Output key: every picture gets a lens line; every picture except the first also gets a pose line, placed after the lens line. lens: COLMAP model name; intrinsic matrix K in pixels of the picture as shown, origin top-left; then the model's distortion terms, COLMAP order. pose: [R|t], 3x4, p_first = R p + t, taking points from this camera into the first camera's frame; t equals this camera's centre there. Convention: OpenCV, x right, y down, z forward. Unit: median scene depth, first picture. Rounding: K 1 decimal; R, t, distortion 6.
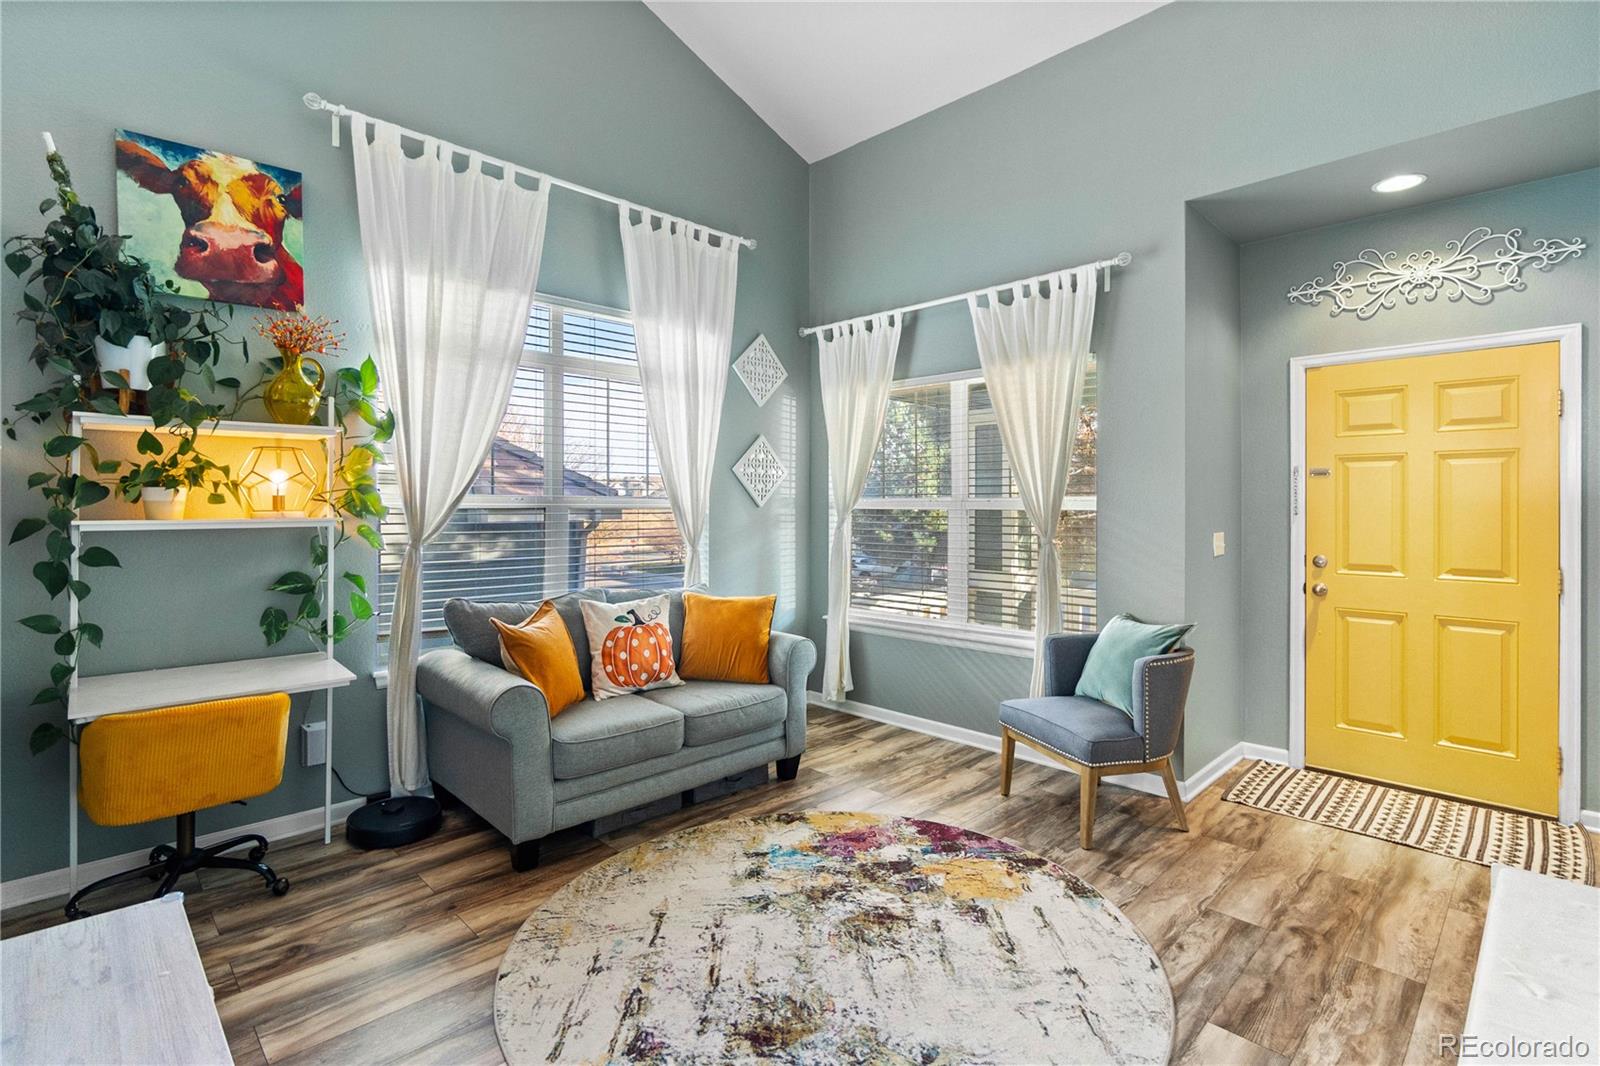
lens RADIAL K [[692.0, 0, 800.0], [0, 692.0, 533.0], [0, 0, 1]] dist [-0.009009, 0.000264]
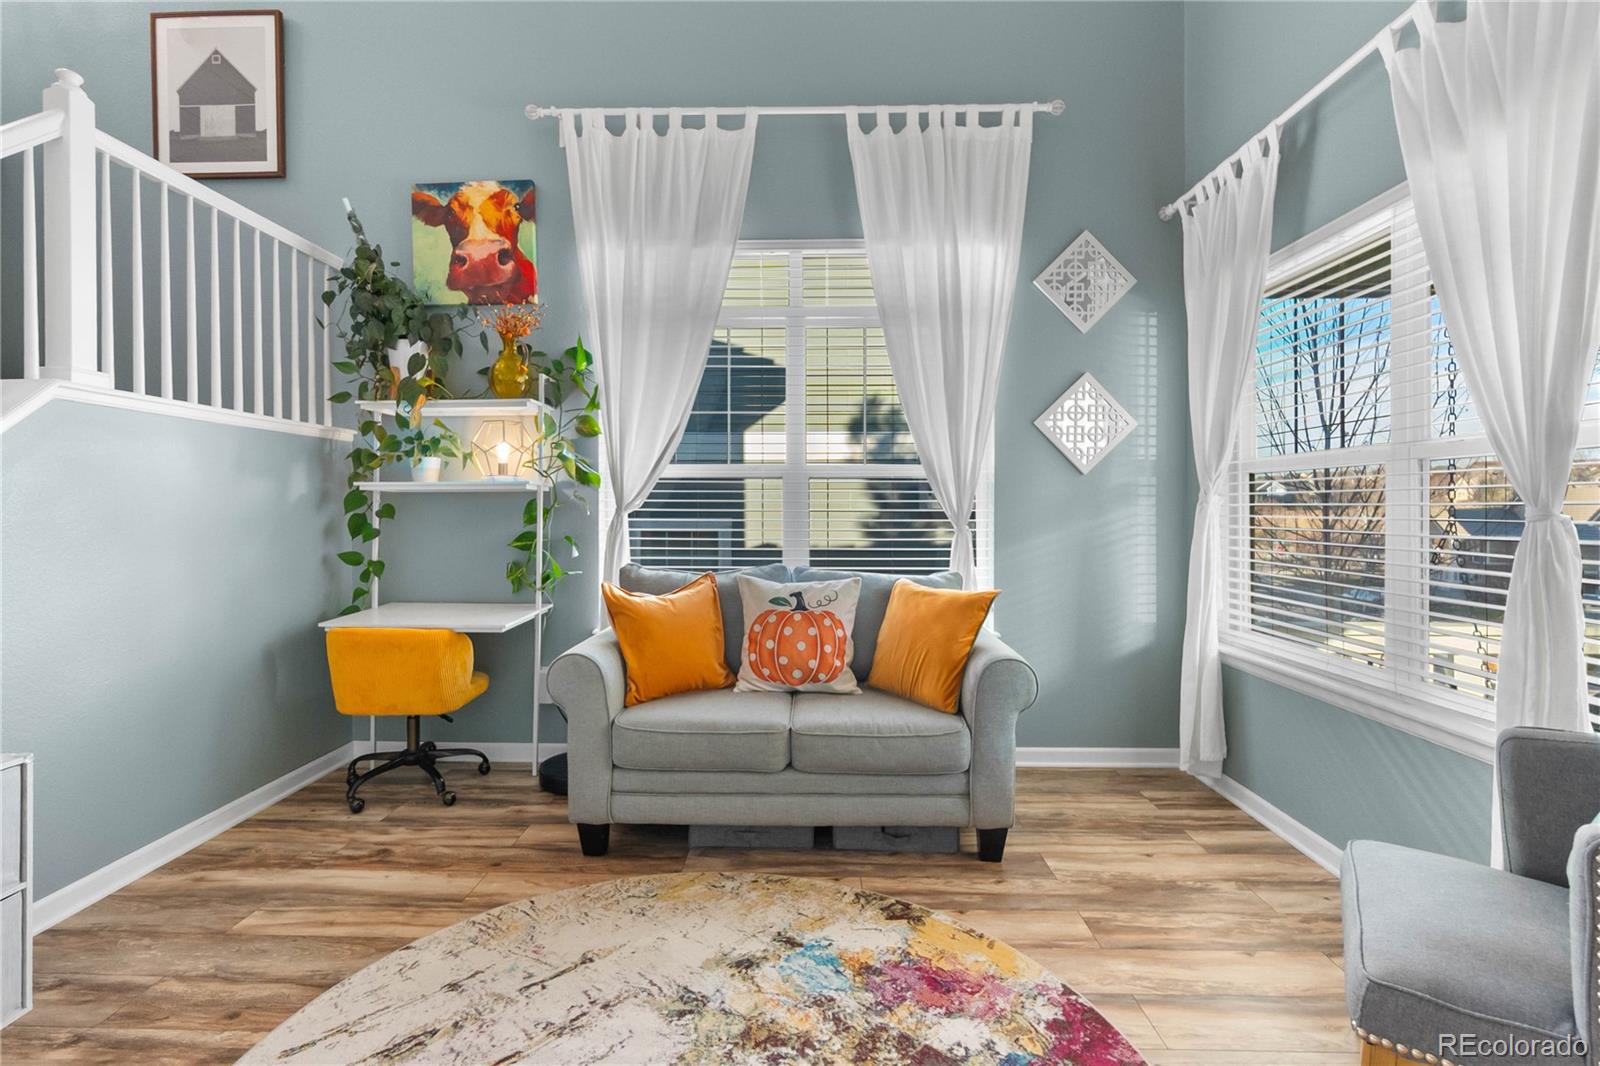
lens RADIAL K [[730.5, 0, 796.6], [0, 730.5, 525.7], [0, 0, 1]] dist [-0.006392, -0.000018]
pose [[0.723436, 0.017525, -0.690169, 0.402628], [-0.021603, 0.999763, 0.002742, 0.032681], [0.690054, 0.012926, 0.723643, 0.407706]]
